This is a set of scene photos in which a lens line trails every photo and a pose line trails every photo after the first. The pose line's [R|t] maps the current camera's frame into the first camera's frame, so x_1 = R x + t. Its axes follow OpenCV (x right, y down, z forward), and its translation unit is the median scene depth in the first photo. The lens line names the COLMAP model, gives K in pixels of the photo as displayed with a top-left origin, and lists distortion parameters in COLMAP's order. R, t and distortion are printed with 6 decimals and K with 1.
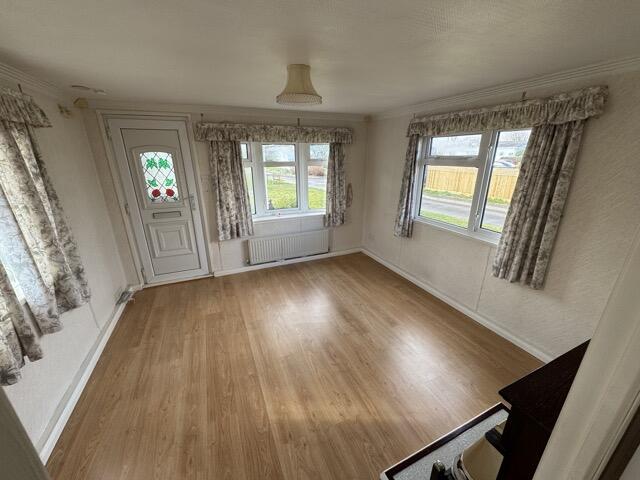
lens RADIAL K [[253.7, 0, 319.9], [0, 253.7, 239.7], [0, 0, 1]] dist [-0.006307, 0.000182]
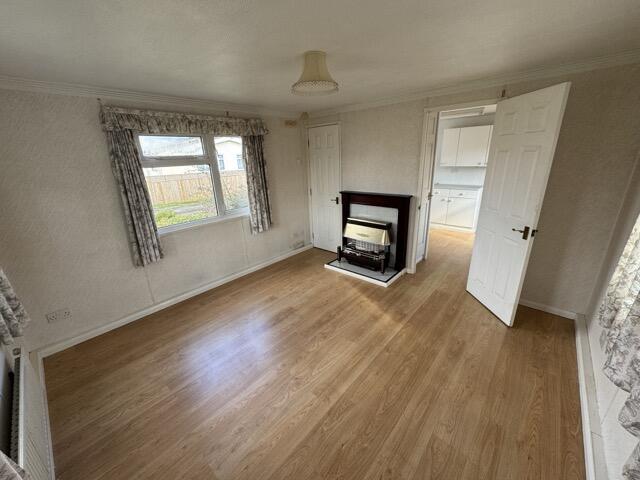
lens RADIAL K [[253.7, 0, 319.6], [0, 253.7, 240.5], [0, 0, 1]] dist [-0.006307, 0.000182]
pose [[-0.417040, -0.270364, 0.867745, -0.685074], [0.324237, 0.847659, 0.419935, -0.288287], [-0.849086, 0.456485, -0.265846, 0.949403]]
